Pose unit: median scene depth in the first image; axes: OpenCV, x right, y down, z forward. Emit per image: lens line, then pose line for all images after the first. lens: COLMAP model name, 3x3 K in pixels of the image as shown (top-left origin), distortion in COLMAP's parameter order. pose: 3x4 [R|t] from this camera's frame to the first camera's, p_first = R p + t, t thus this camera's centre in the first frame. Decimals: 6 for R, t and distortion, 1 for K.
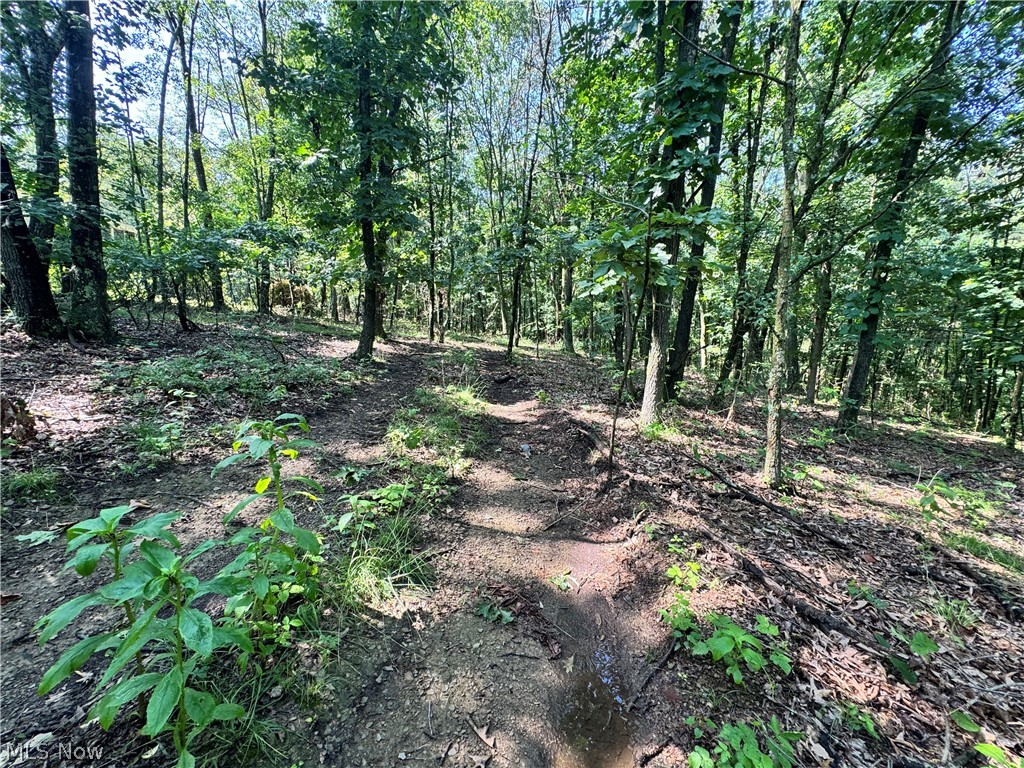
lens RADIAL K [[422.5, 0, 512.2], [0, 422.5, 380.3], [0, 0, 1]] dist [-0.000017, -0.000169]
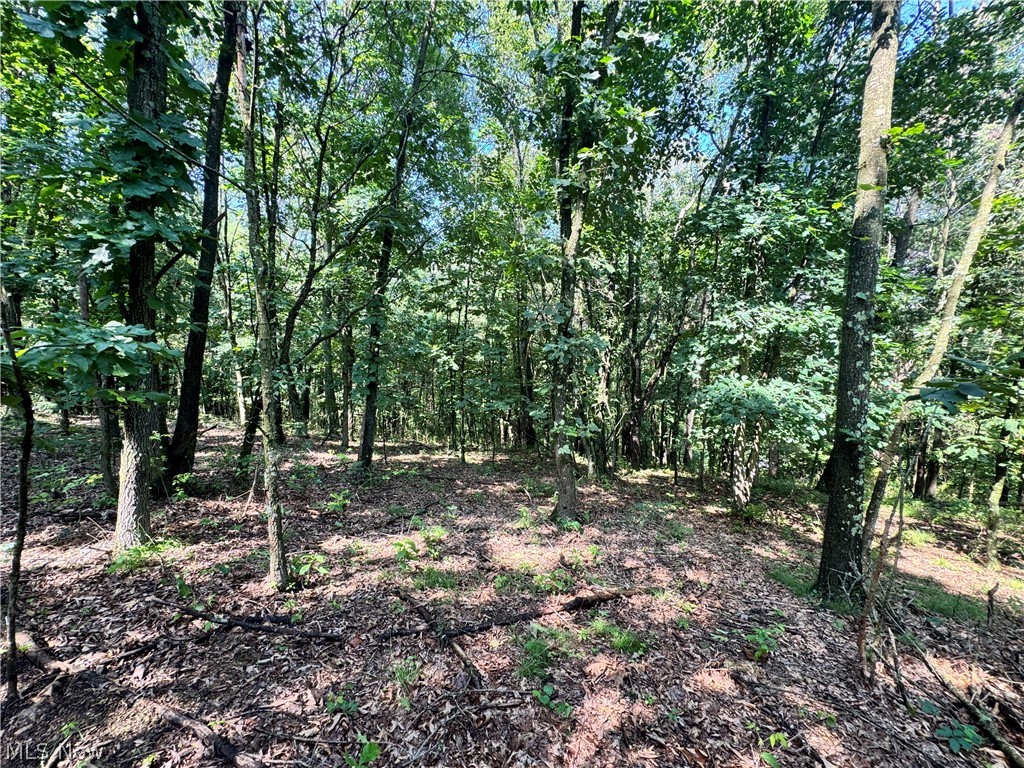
lens RADIAL K [[422.5, 0, 512.2], [0, 422.5, 380.3], [0, 0, 1]] dist [-0.000017, -0.000169]
pose [[0.559472, -0.028435, 0.828361, 0.131610], [0.111079, 0.992968, -0.040937, -0.120355], [-0.821372, 0.114917, 0.558696, -0.019363]]
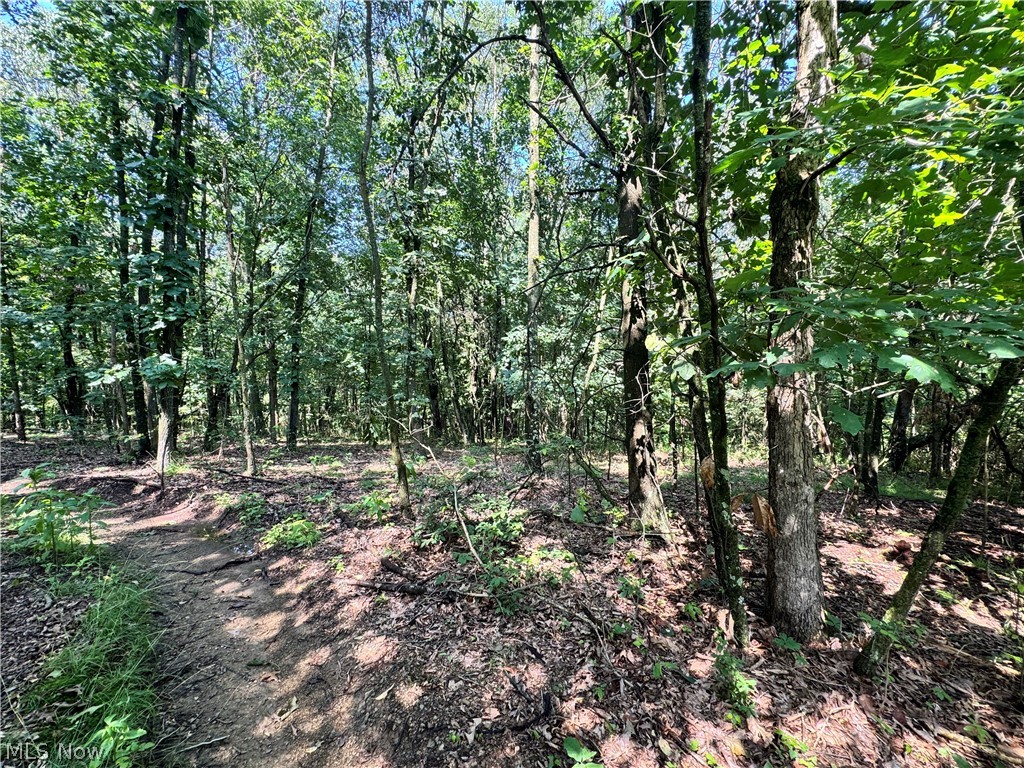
lens RADIAL K [[411.2, 0, 512.0], [0, 411.2, 384.0], [0, 0, 1]] dist [0.001444, 0.000112]
pose [[0.414926, -0.055690, 0.908149, -0.668992], [0.158170, 0.987342, -0.011720, 0.040094], [-0.896002, 0.148505, 0.418482, -1.055721]]
